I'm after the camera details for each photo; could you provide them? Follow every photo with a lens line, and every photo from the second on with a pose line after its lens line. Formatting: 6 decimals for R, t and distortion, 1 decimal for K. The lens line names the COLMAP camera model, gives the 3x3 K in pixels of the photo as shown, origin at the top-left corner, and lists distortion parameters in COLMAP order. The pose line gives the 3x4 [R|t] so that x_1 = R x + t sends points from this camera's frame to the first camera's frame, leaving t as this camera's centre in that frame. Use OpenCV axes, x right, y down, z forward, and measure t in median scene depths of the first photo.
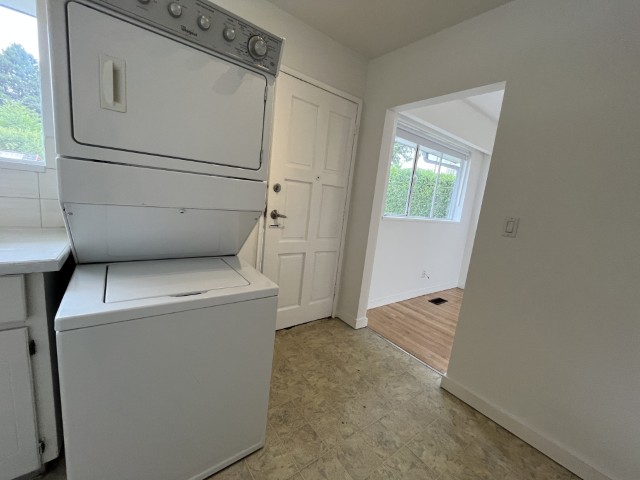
lens RADIAL K [[260.2, 0, 317.7], [0, 260.2, 239.7], [0, 0, 1]] dist [-0.004586, 0.000049]
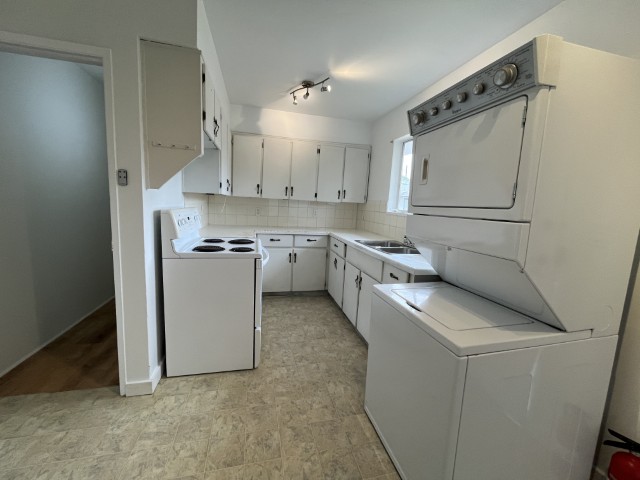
lens RADIAL K [[260.2, 0, 317.7], [0, 260.2, 239.7], [0, 0, 1]] dist [-0.004586, 0.000049]
pose [[-0.384791, 0.000049, -0.923004, 0.578532], [-0.244575, 0.964249, 0.102012, -0.085575], [0.890010, 0.264997, -0.371023, 0.614774]]
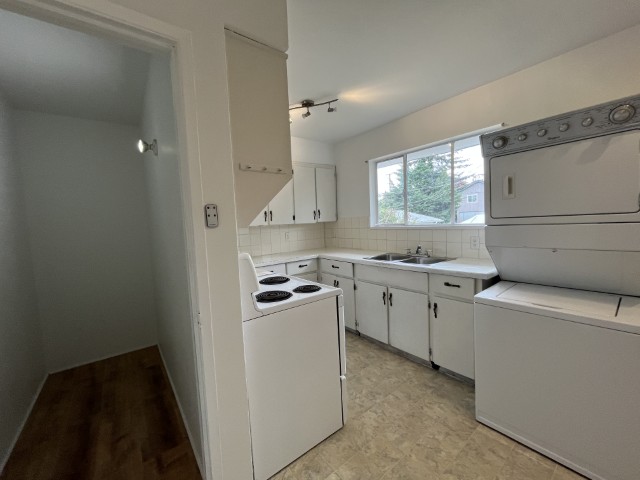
lens RADIAL K [[260.2, 0, 317.7], [0, 260.2, 239.7], [0, 0, 1]] dist [-0.004586, 0.000049]
pose [[0.009797, -0.038314, -0.999218, 0.624559], [-0.116316, 0.992439, -0.039194, 0.026728], [0.993164, 0.116609, 0.005267, -0.219367]]
